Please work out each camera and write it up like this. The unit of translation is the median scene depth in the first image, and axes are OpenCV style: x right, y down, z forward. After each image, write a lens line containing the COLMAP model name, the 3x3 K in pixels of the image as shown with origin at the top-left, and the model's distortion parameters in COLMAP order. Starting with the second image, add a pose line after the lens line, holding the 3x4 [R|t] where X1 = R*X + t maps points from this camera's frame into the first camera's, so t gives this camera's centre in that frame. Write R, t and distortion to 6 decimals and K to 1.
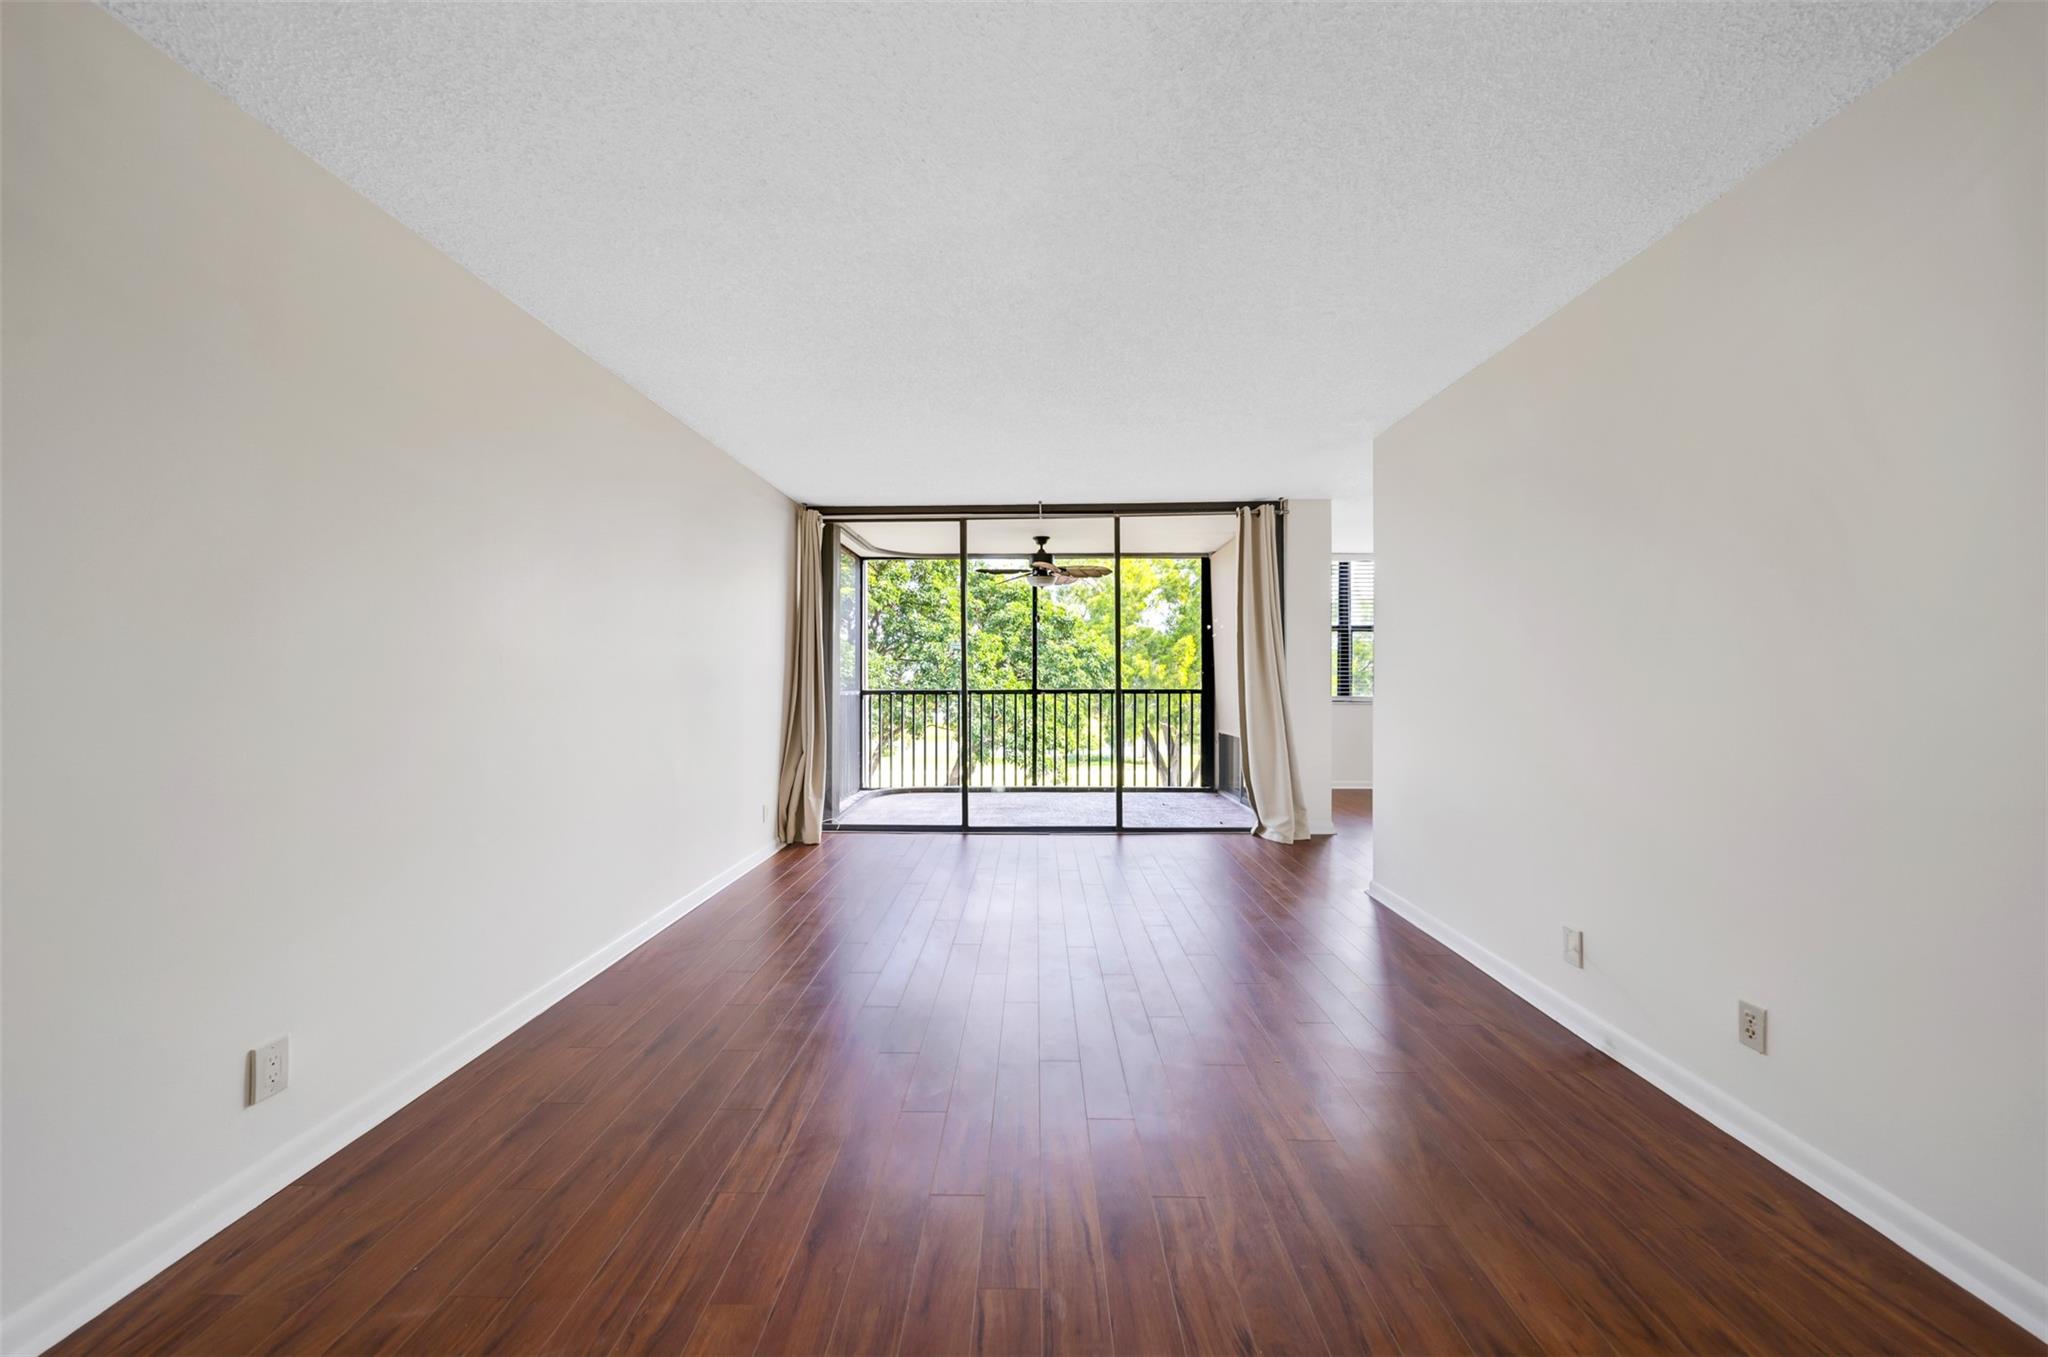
lens RADIAL K [[721.6, 0, 1024.0], [0, 721.6, 678.5], [0, 0, 1]] dist [0.017575, -0.006025]
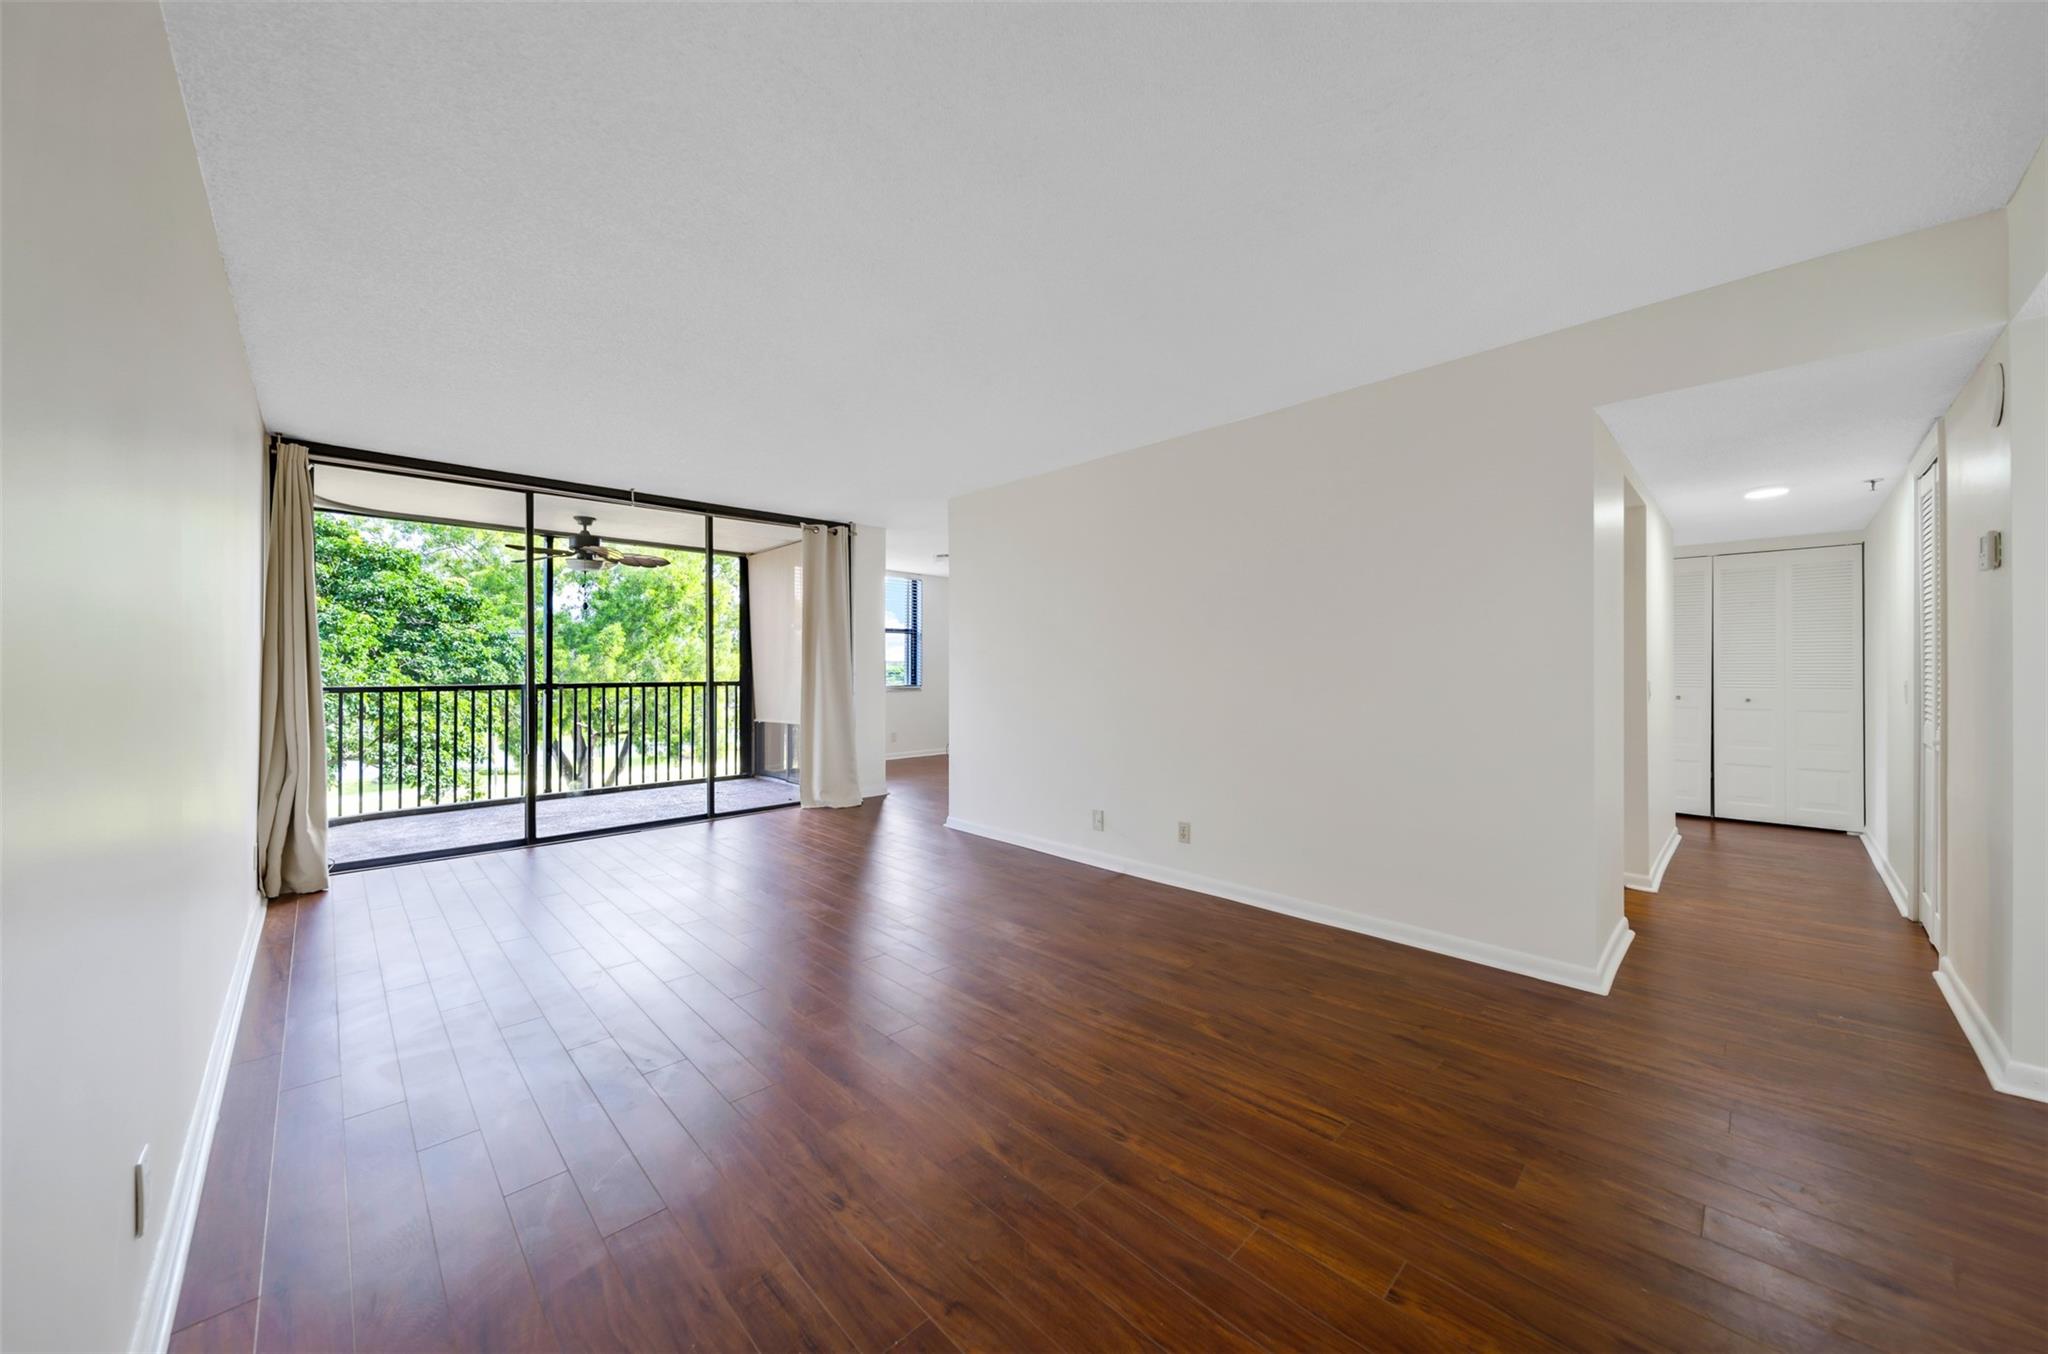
lens RADIAL K [[721.6, 0, 1024.0], [0, 721.6, 677.0], [0, 0, 1]] dist [0.017575, -0.006025]
pose [[0.703632, -0.008185, 0.710517, -0.219945], [0.002032, 0.999953, 0.009507, -0.000642], [-0.710561, -0.005245, 0.703616, -0.041639]]
